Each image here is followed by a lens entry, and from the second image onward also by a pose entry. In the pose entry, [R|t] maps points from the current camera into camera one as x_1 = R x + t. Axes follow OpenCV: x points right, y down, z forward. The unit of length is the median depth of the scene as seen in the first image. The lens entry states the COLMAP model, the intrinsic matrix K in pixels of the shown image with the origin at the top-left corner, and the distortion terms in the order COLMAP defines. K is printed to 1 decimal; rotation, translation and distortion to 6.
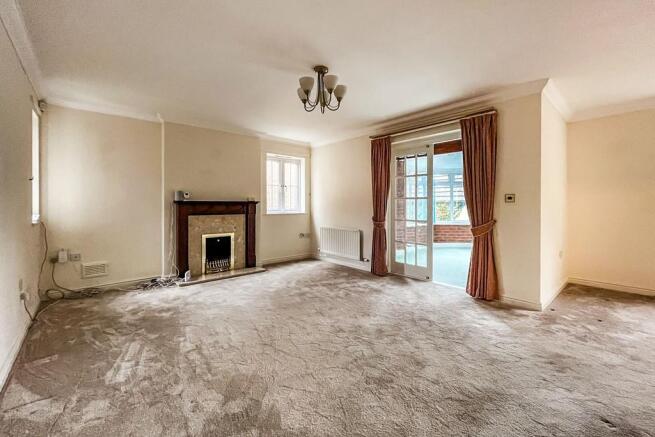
lens RADIAL K [[267.5, 0, 341.7], [0, 267.5, 204.7], [0, 0, 1]] dist [-0.000844, -0.000395]
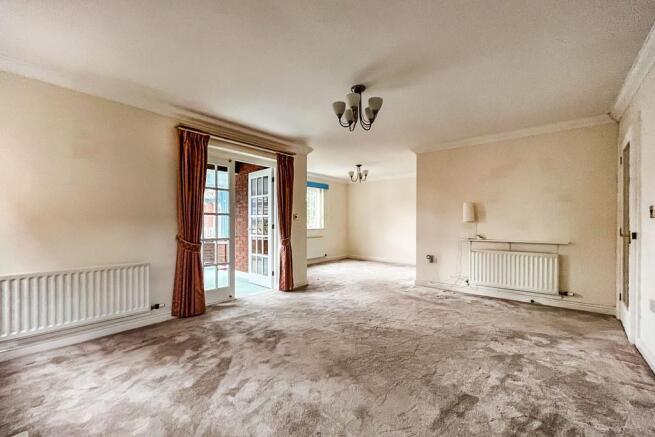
lens RADIAL K [[267.5, 0, 326.6], [0, 267.5, 223.5], [0, 0, 1]] dist [-0.000844, -0.000395]
pose [[-0.093531, -0.002882, 0.995612, -0.665514], [-0.004893, 0.999985, 0.002435, 0.003704], [-0.995604, -0.004644, -0.093543, 0.730492]]
